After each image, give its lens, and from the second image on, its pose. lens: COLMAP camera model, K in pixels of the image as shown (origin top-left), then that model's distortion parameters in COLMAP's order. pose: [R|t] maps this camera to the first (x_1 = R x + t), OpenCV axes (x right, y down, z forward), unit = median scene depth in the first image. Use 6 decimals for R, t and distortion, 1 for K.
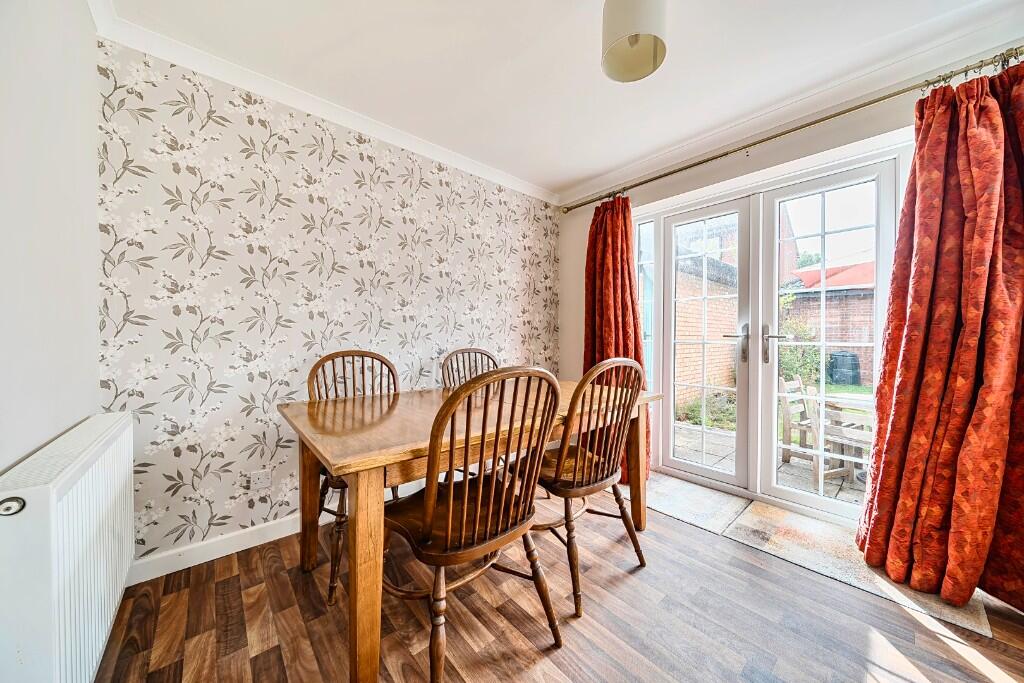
lens RADIAL K [[346.7, 0, 505.6], [0, 346.7, 339.2], [0, 0, 1]] dist [-0.001227, -0.000060]
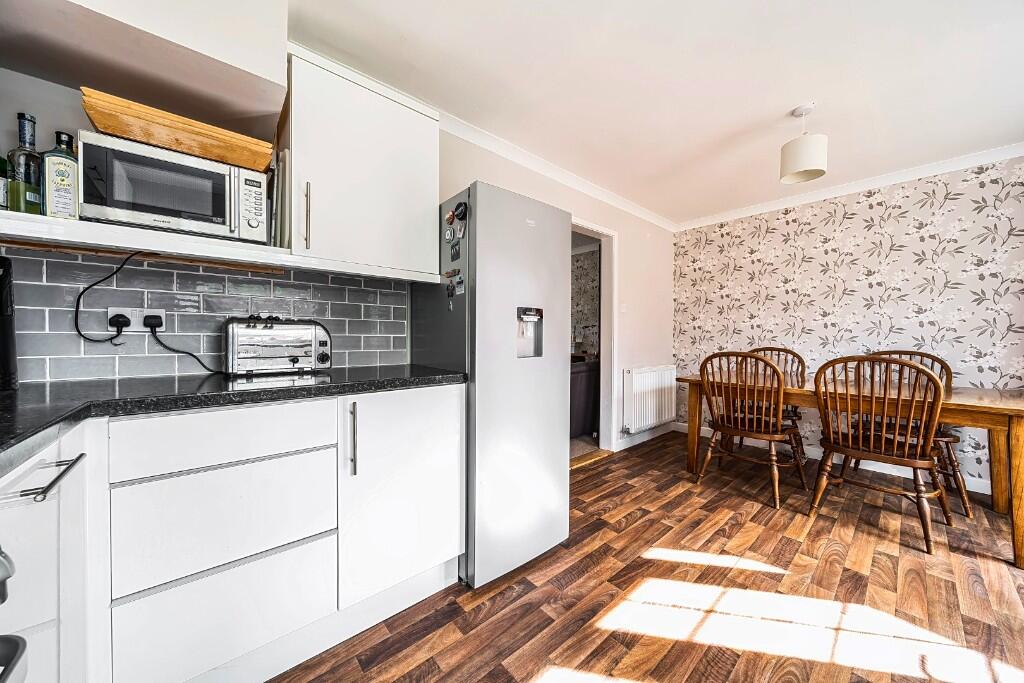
lens RADIAL K [[346.7, 0, 505.6], [0, 346.7, 339.2], [0, 0, 1]] dist [-0.001227, -0.000060]
pose [[-0.011462, 0.004832, -0.999923, 0.829152], [-0.011589, 0.999921, 0.004965, 0.000128], [0.999867, 0.011645, -0.011405, -0.169845]]
